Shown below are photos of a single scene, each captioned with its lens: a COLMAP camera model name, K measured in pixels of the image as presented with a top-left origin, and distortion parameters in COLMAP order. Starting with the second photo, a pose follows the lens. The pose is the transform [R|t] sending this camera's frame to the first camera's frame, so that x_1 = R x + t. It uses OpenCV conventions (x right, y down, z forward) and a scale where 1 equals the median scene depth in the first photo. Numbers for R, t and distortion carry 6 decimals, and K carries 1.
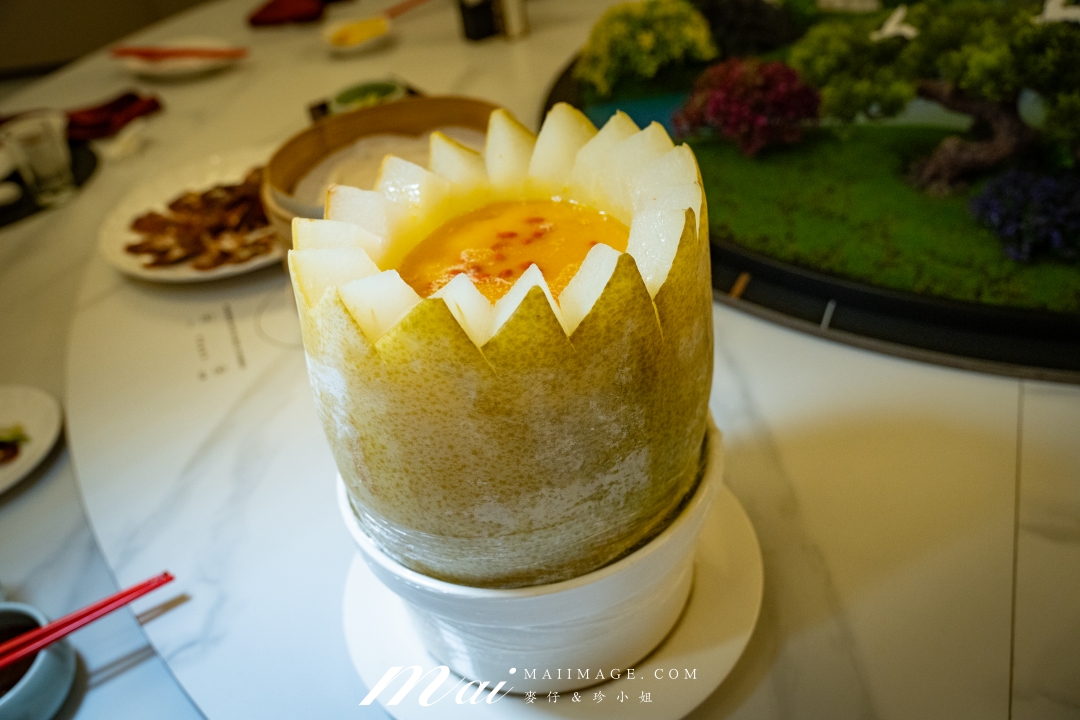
lens RADIAL K [[995.4, 0, 542.4], [0, 995.4, 359.7], [0, 0, 1]] dist [0.010153, 0.000000]
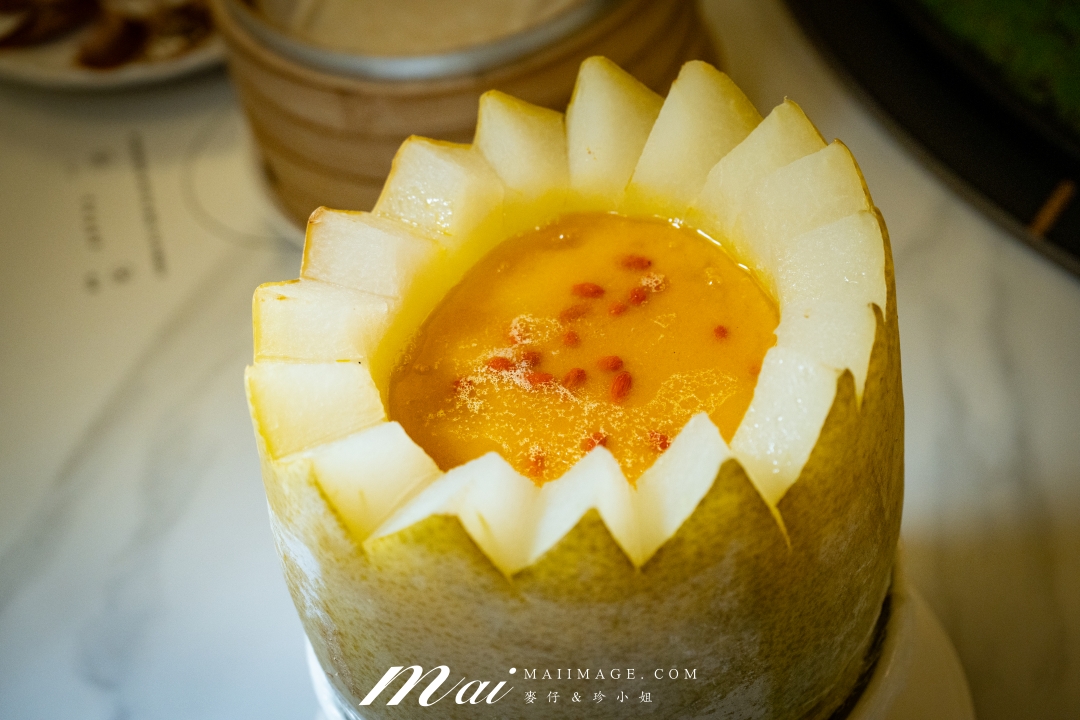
lens RADIAL K [[2168.6, 0, 538.7], [0, 2168.6, 360.0], [0, 0, 1]] dist [0.047518, 0.000000]
pose [[0.991215, 0.088380, -0.098397, 0.084251], [-0.066253, 0.975681, 0.208944, -0.428924], [0.114470, -0.200590, 0.972965, -0.398934]]
